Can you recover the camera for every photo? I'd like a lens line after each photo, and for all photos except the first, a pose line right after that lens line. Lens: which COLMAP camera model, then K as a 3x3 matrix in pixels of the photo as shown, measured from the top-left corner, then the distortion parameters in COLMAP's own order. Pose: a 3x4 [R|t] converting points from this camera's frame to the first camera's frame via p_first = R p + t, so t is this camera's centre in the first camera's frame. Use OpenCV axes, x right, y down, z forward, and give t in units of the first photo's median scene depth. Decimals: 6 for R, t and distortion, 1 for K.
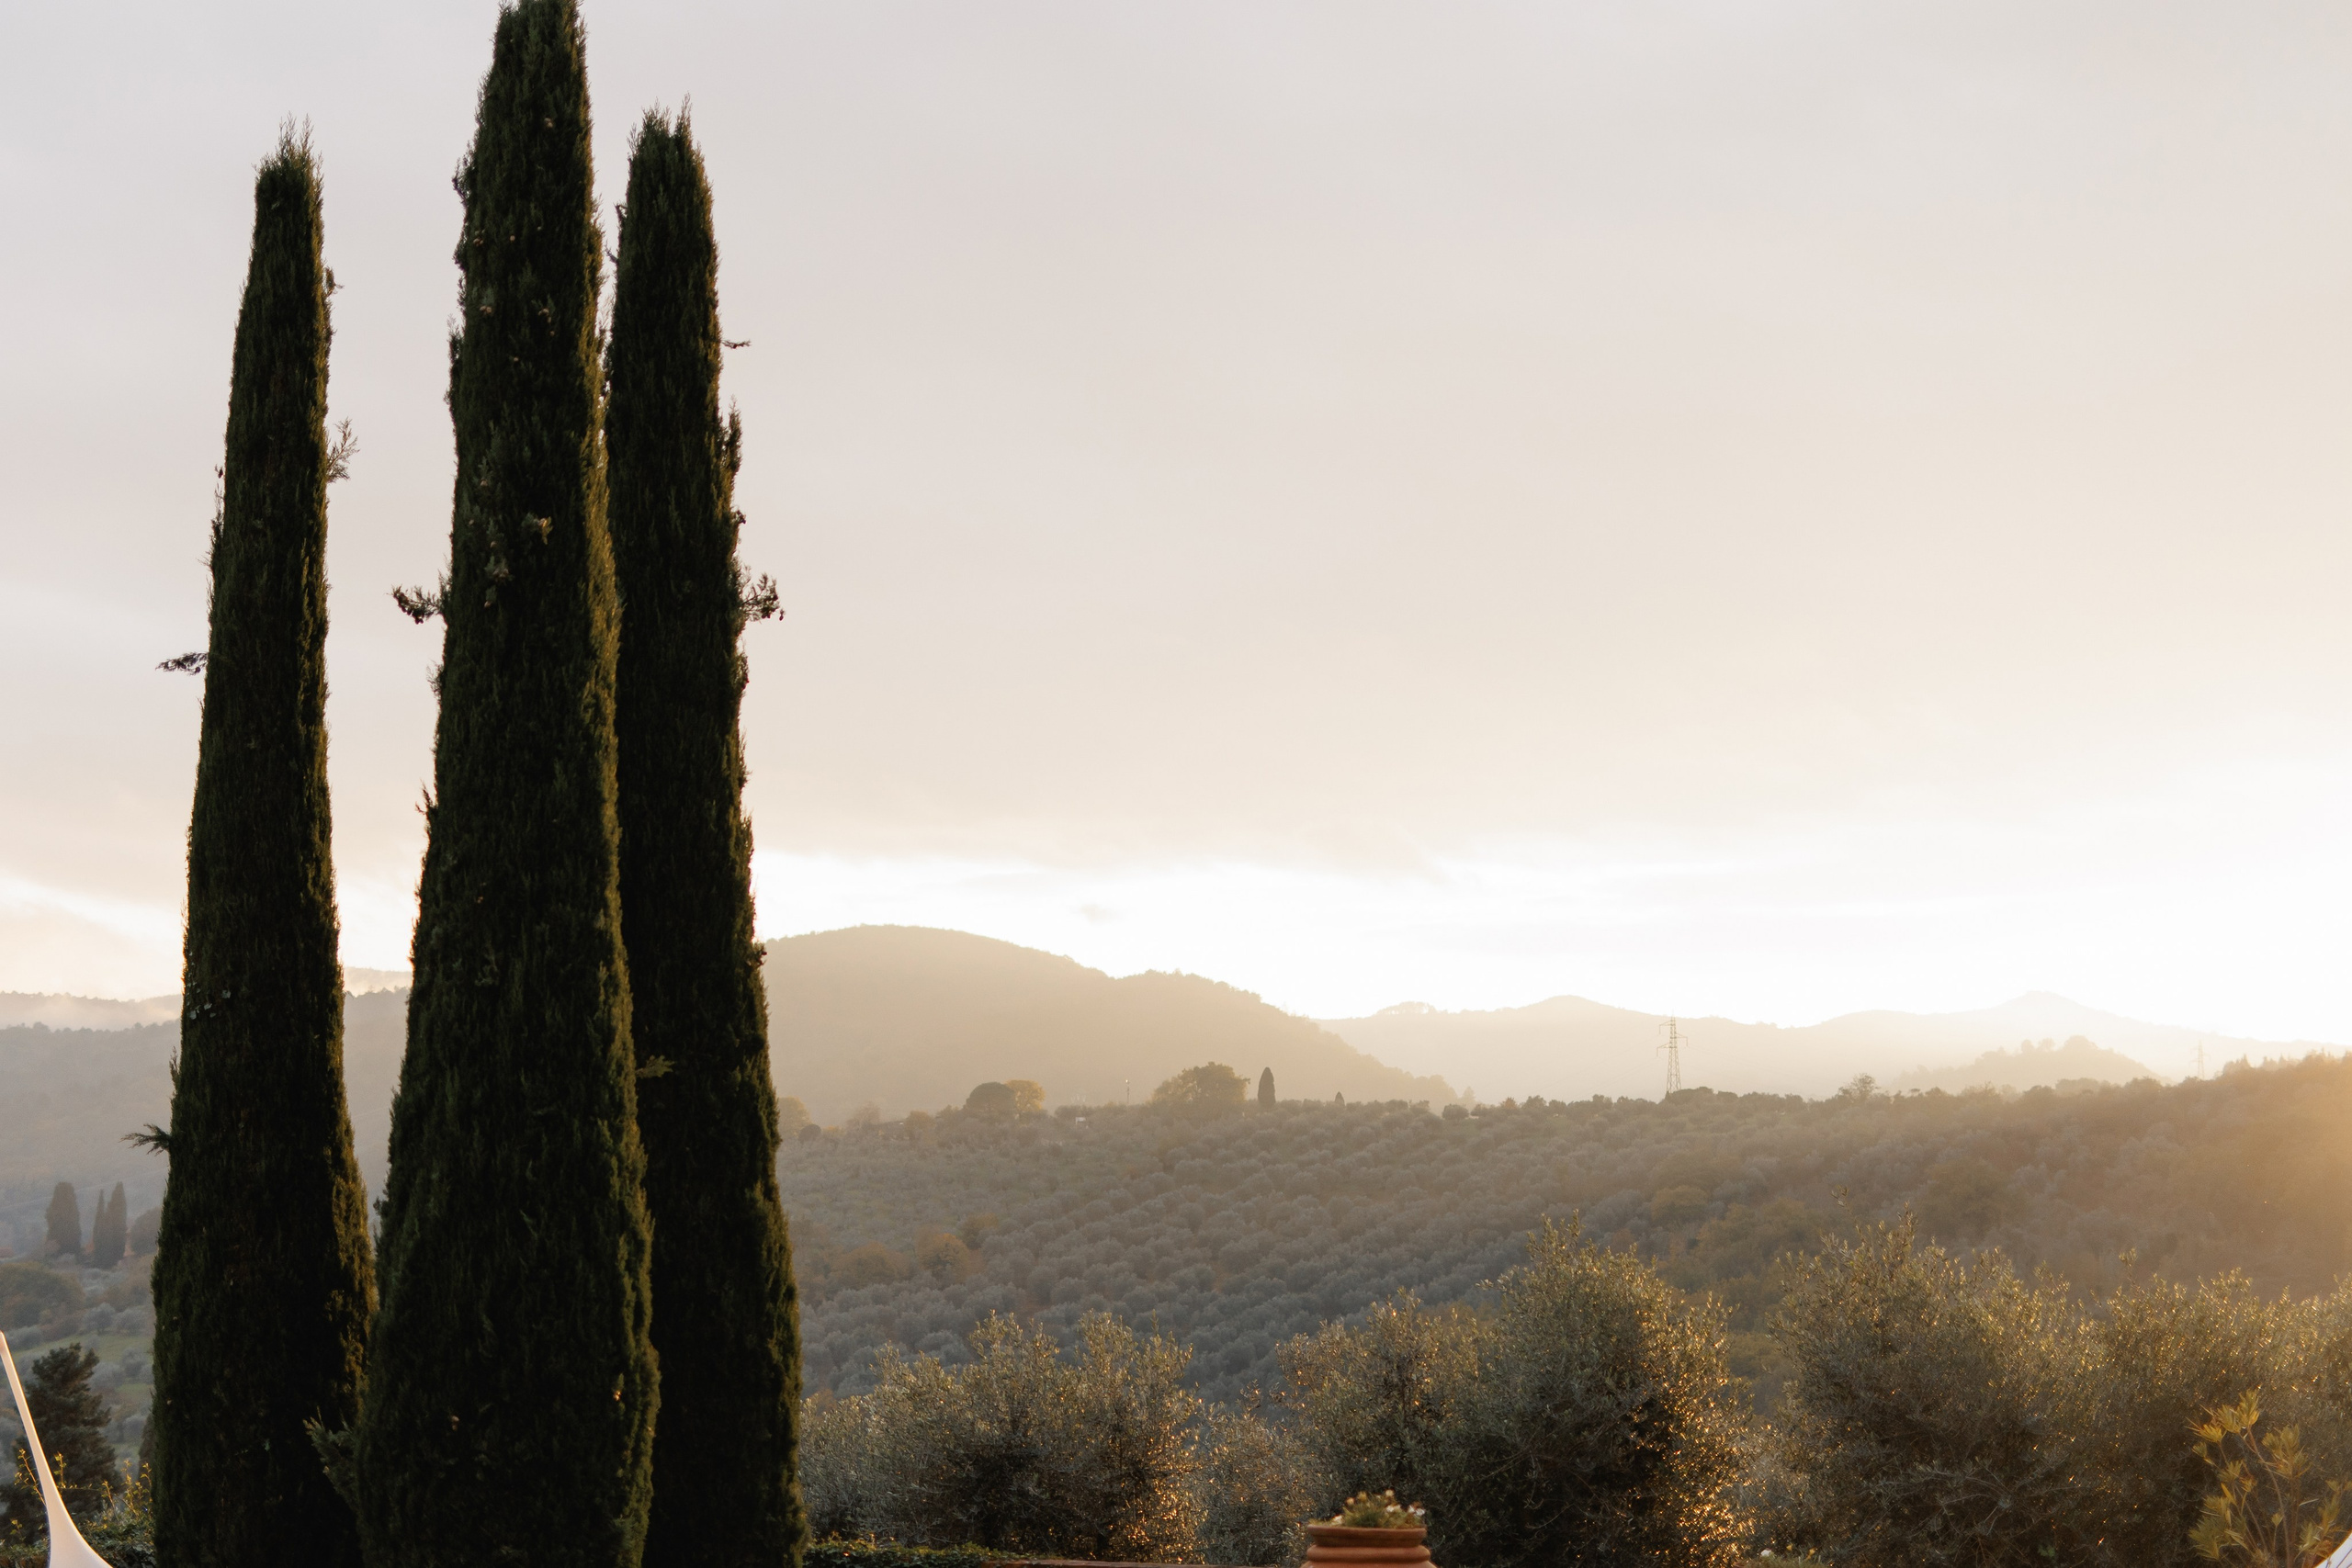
lens RADIAL K [[3474.9, 0, 1107.6], [0, 3474.9, 818.2], [0, 0, 1]] dist [-0.061451, 0.000000]
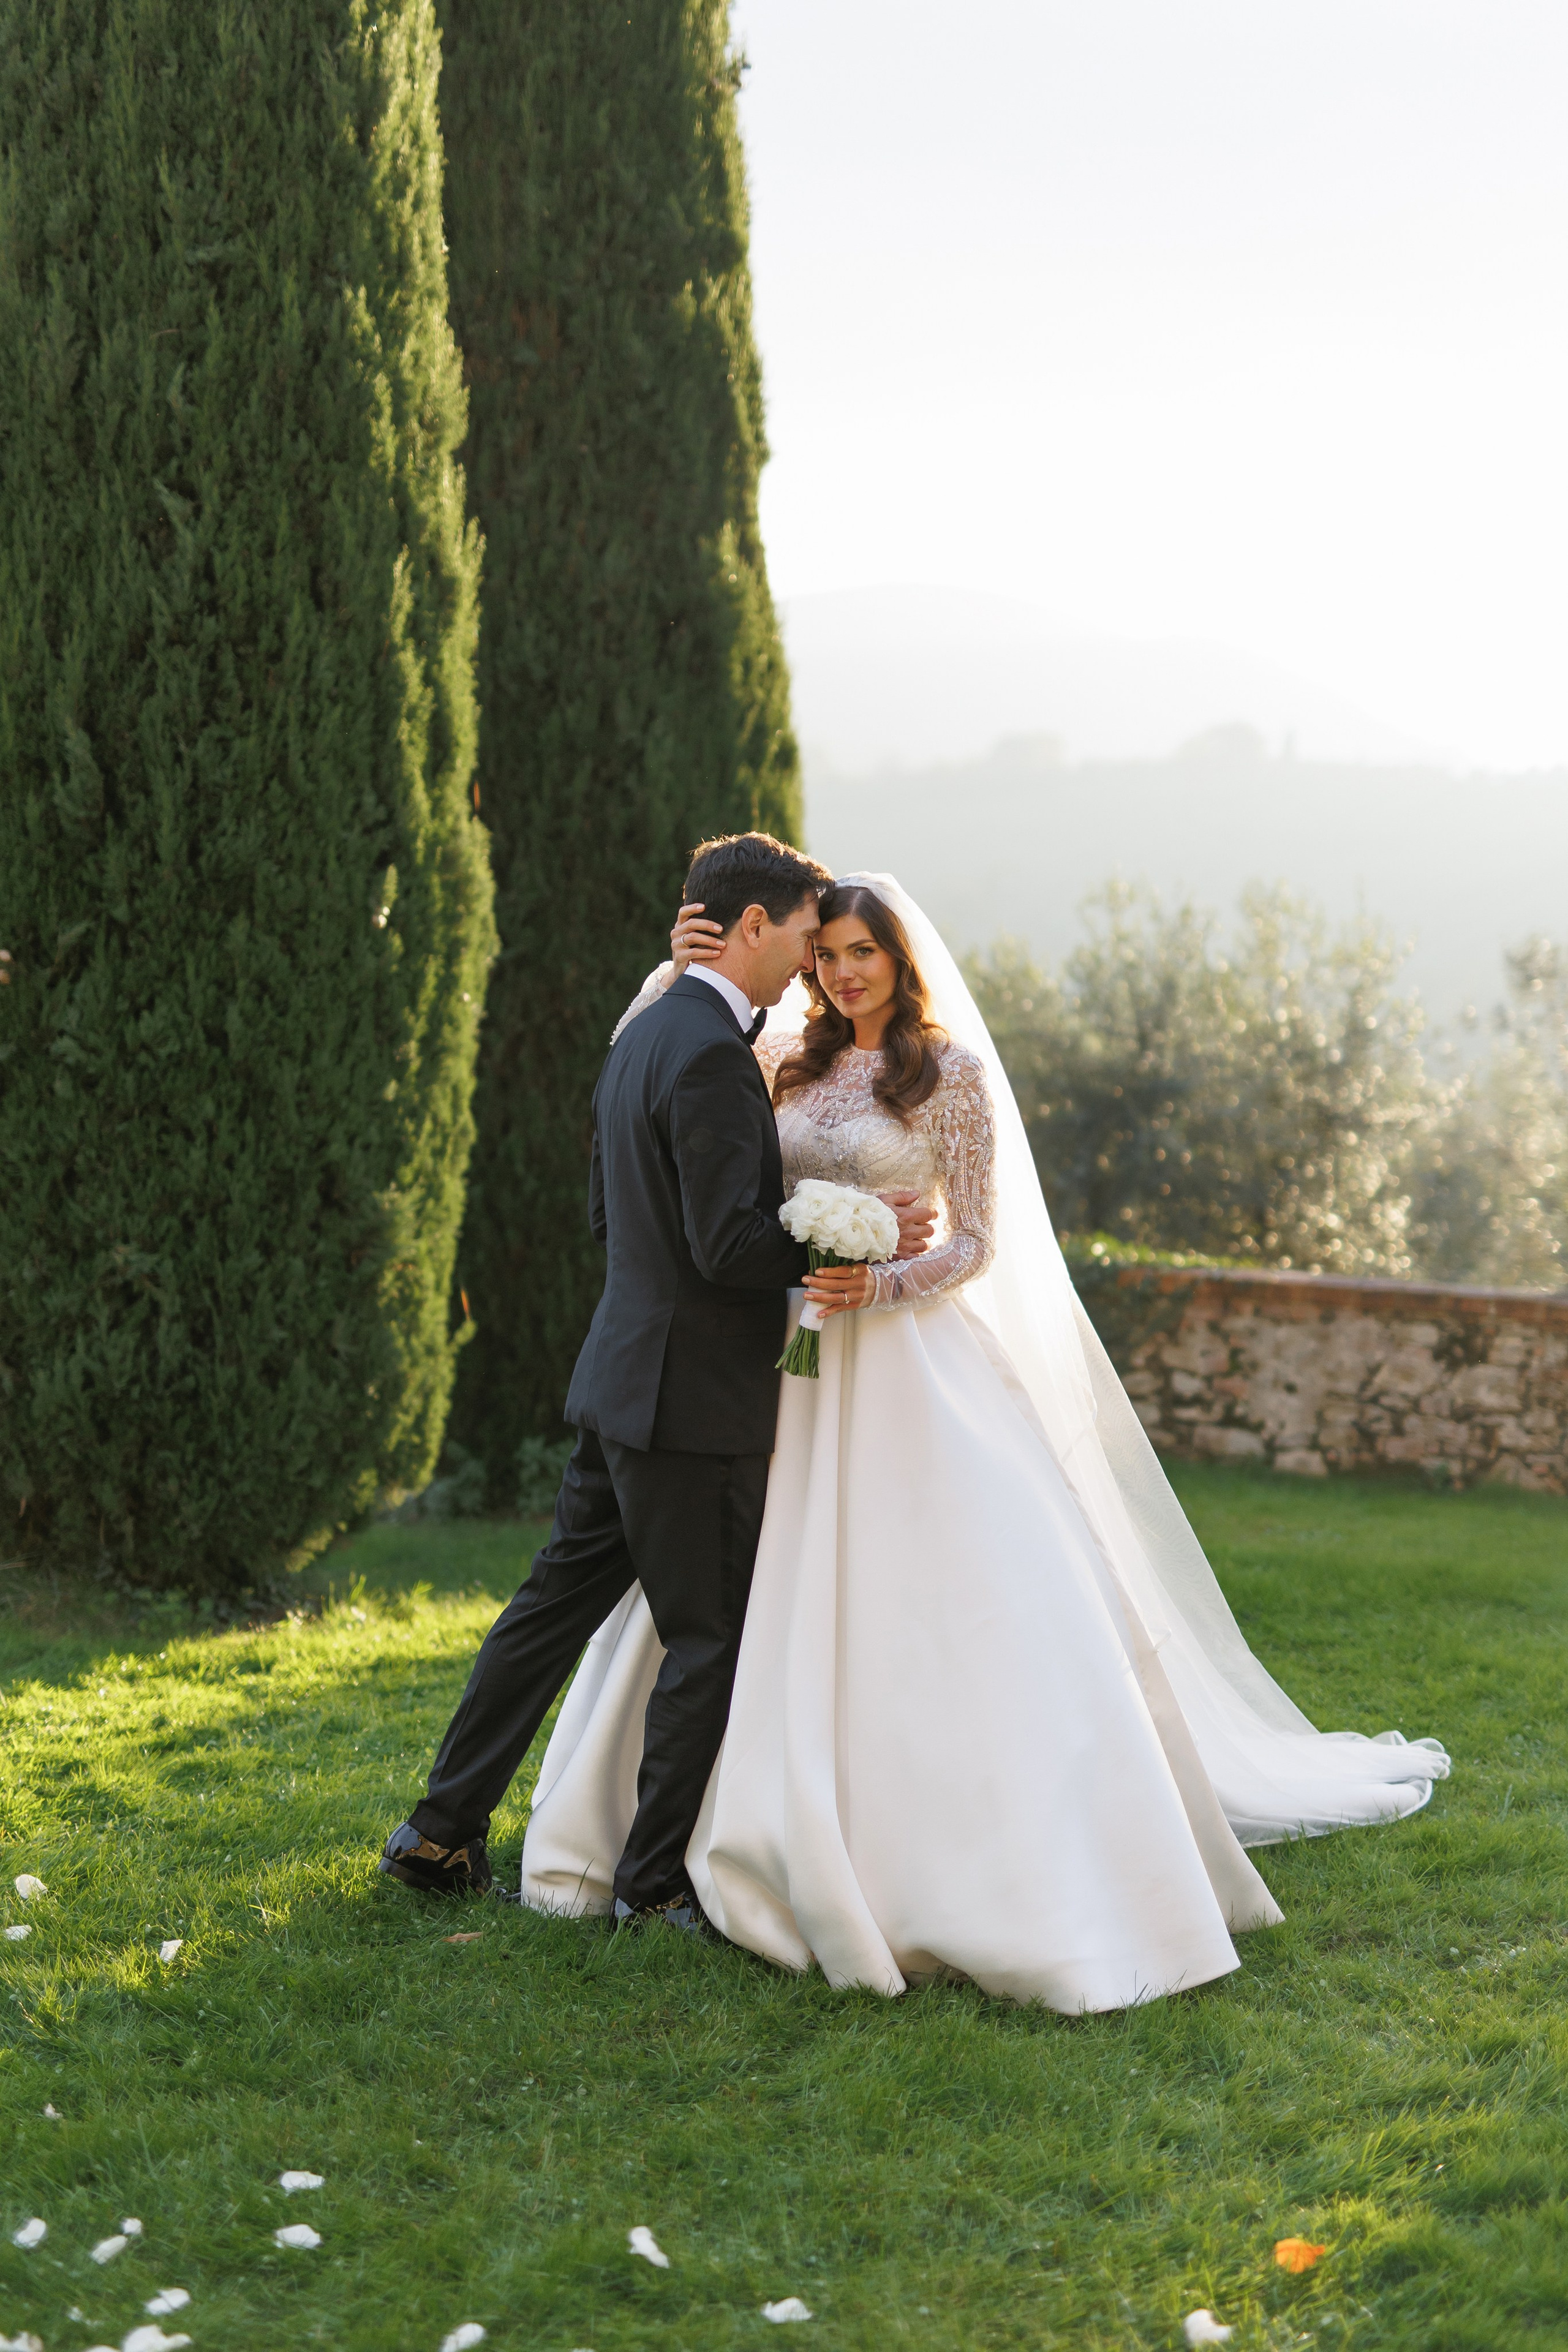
lens RADIAL K [[3338.9, 0, 783.7], [0, 3338.9, 1187.1], [0, 0, 1]] dist [-0.001050, 0.000000]
pose [[0.994563, 0.037057, -0.097318, -0.046725], [-0.015964, 0.977750, 0.209167, 0.107332], [0.102904, -0.206476, 0.973025, 0.567703]]
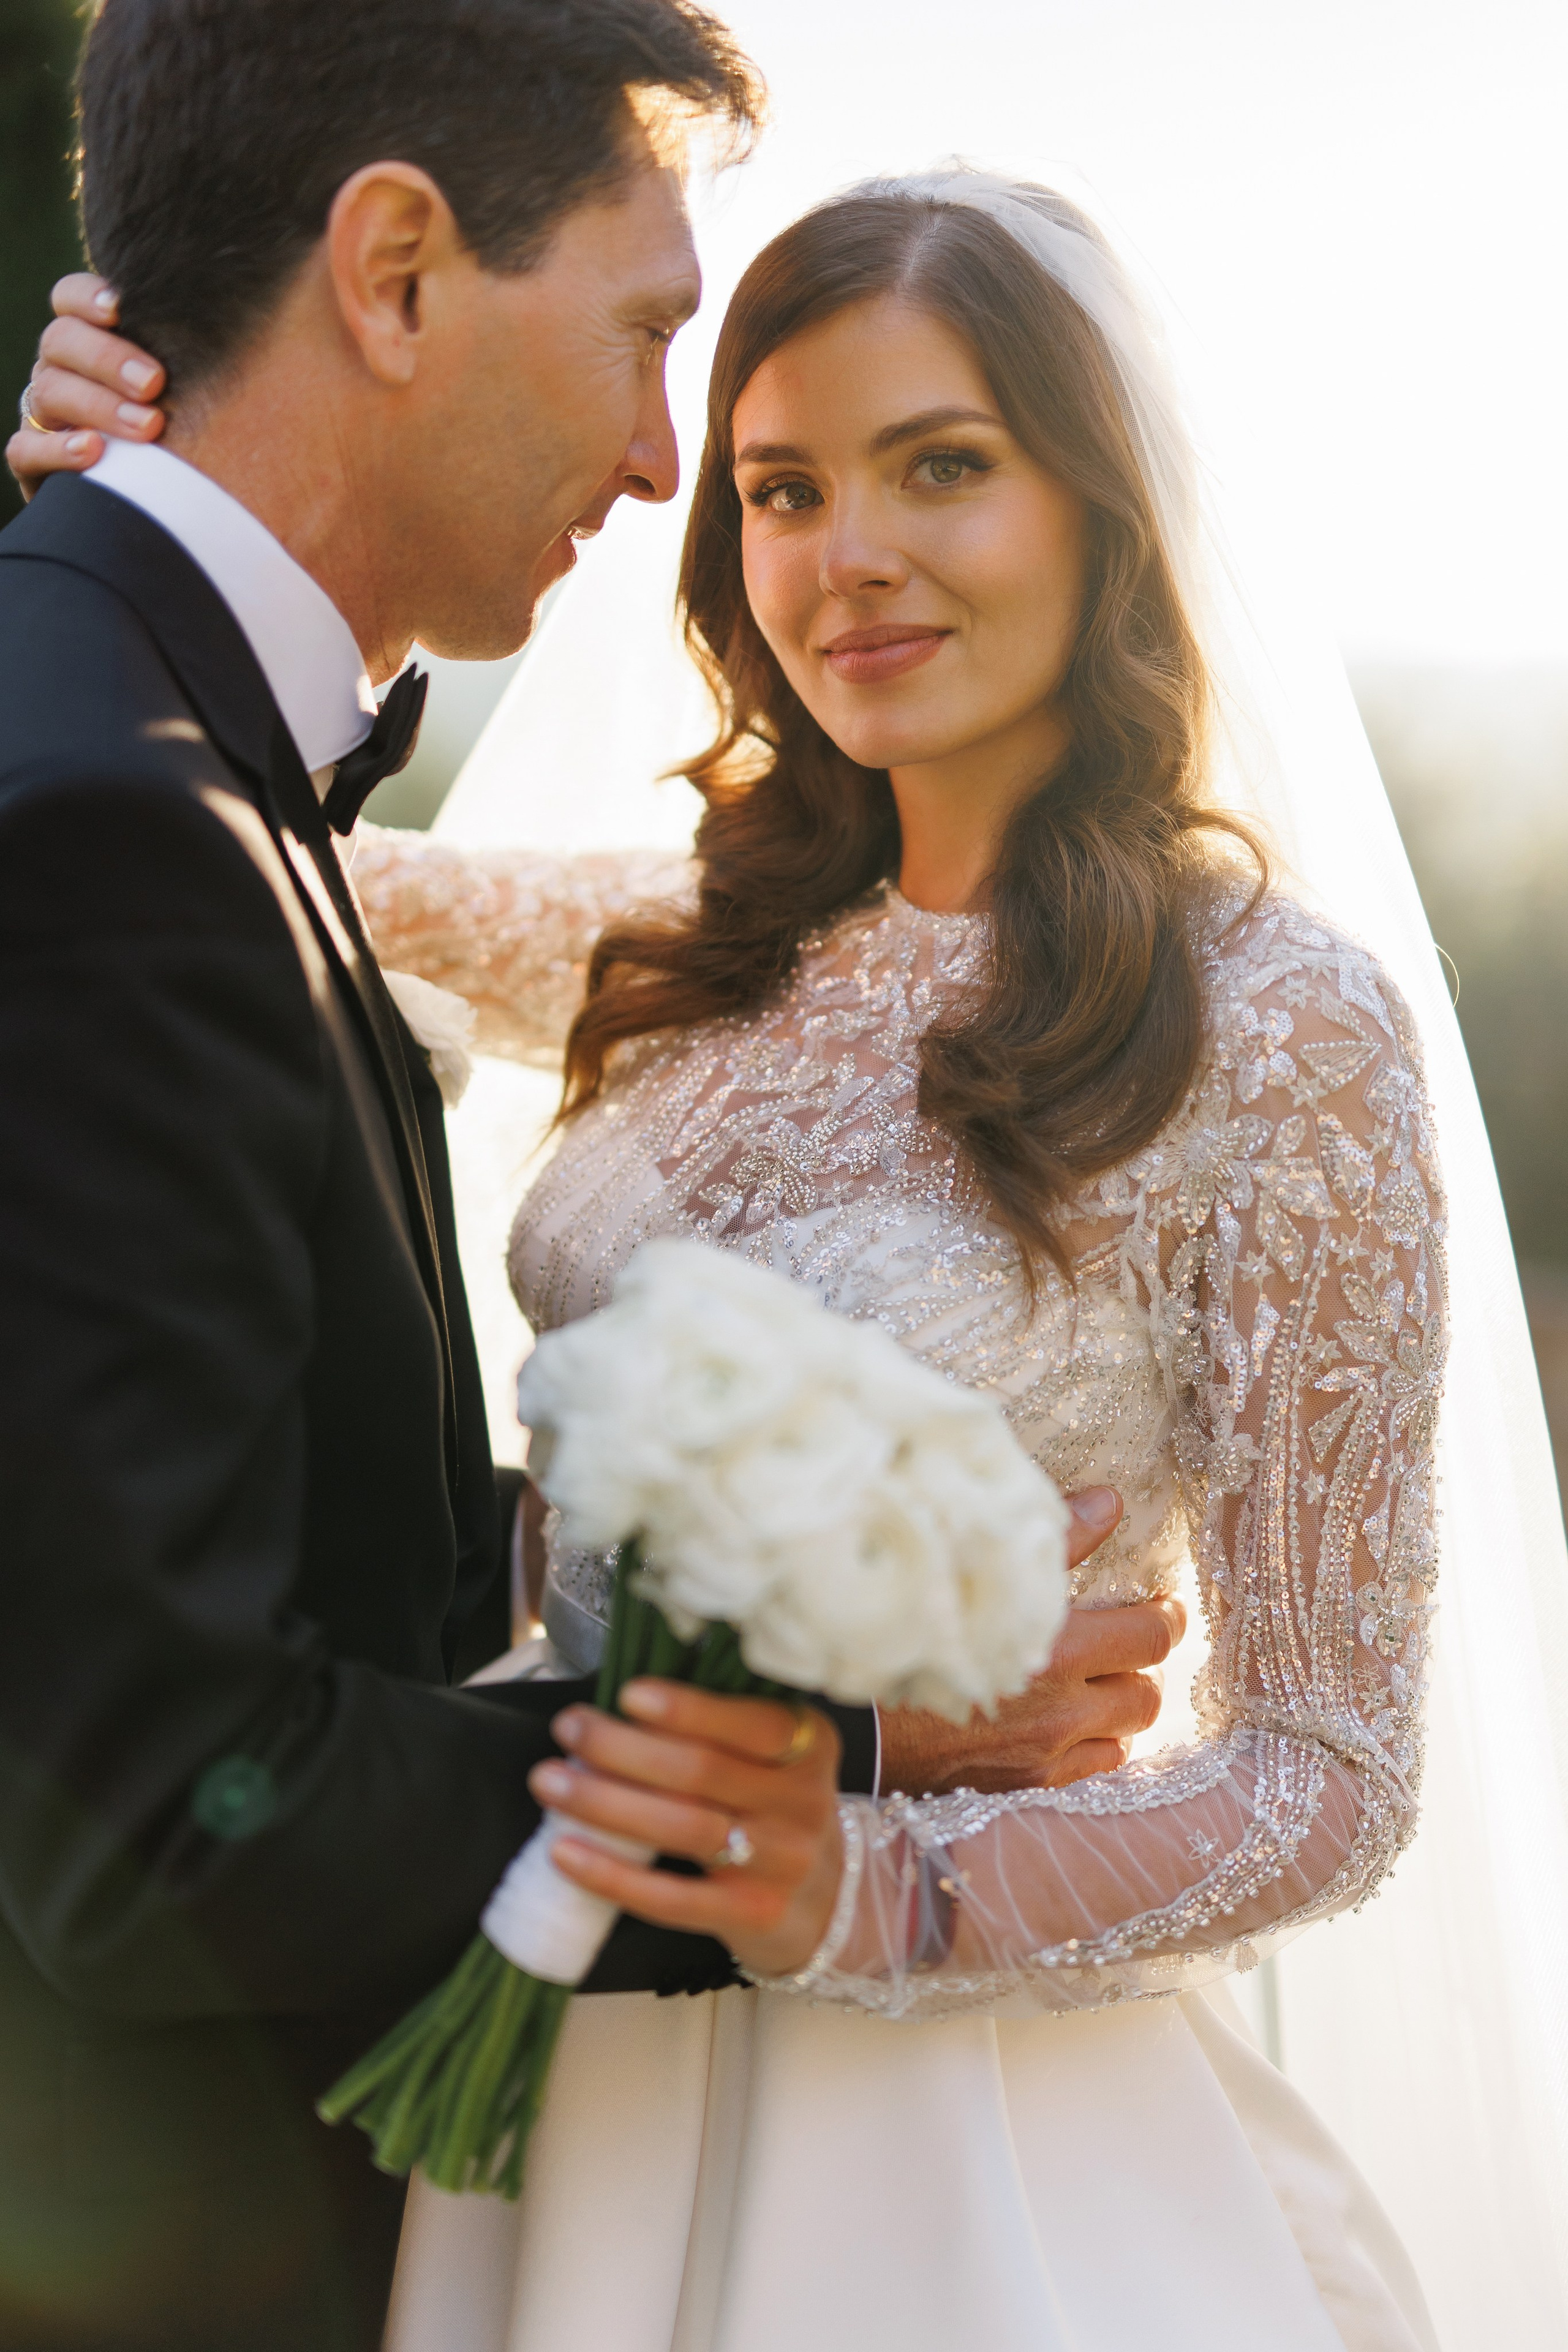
lens RADIAL K [[3338.9, 0, 790.9], [0, 3338.9, 1191.7], [0, 0, 1]] dist [-0.001050, 0.000000]
pose [[0.954551, 0.139693, -0.263285, -0.051736], [-0.066951, 0.961284, 0.267303, 0.140117], [0.290432, -0.237527, 0.926947, 0.764744]]
